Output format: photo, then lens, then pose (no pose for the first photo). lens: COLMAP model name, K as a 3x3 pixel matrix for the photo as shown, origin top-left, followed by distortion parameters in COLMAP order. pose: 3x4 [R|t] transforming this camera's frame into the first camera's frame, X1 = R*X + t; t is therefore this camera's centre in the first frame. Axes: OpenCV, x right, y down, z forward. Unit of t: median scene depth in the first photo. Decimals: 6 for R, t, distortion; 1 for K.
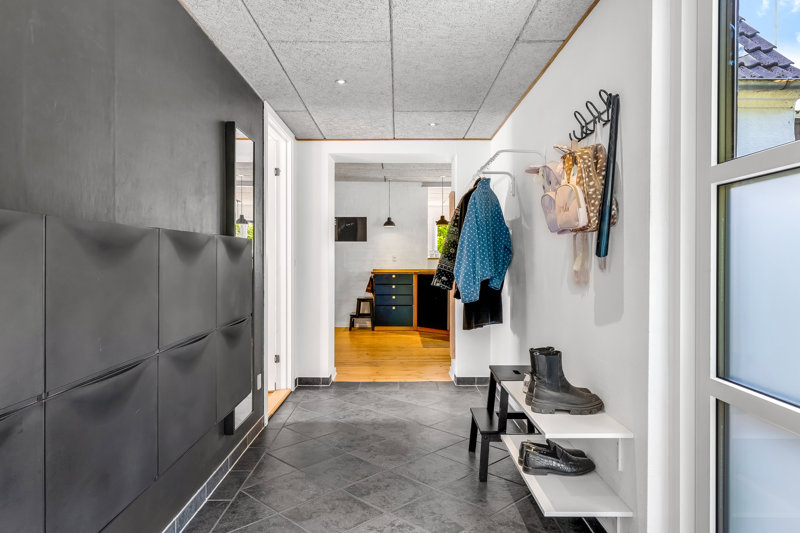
lens RADIAL K [[547.0, 0, 400.0], [0, 547.0, 263.3], [0, 0, 1]] dist [0.007738, -0.000665]
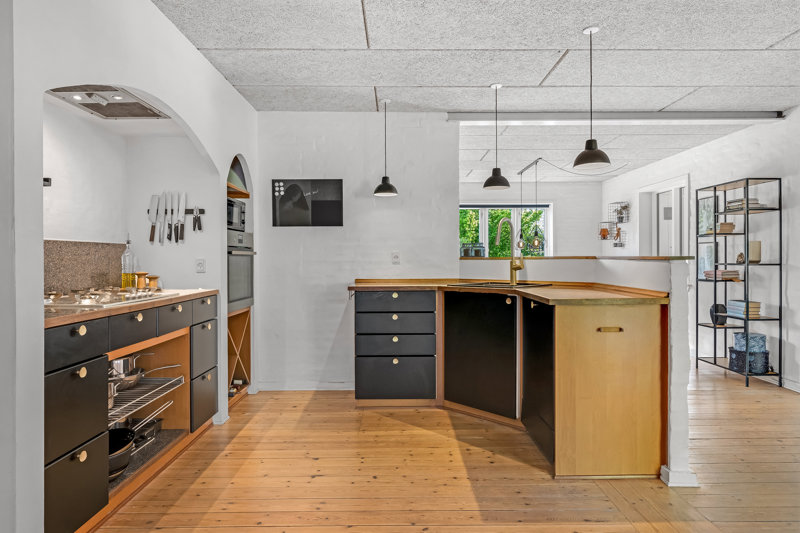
lens RADIAL K [[478.8, 0, 406.1], [0, 478.8, 266.2], [0, 0, 1]] dist [-0.004717, -0.001259]
pose [[0.999903, -0.004649, 0.013119, -0.007107], [0.004691, 0.999984, -0.003221, 0.000299], [-0.013104, 0.003282, 0.999909, 0.573978]]
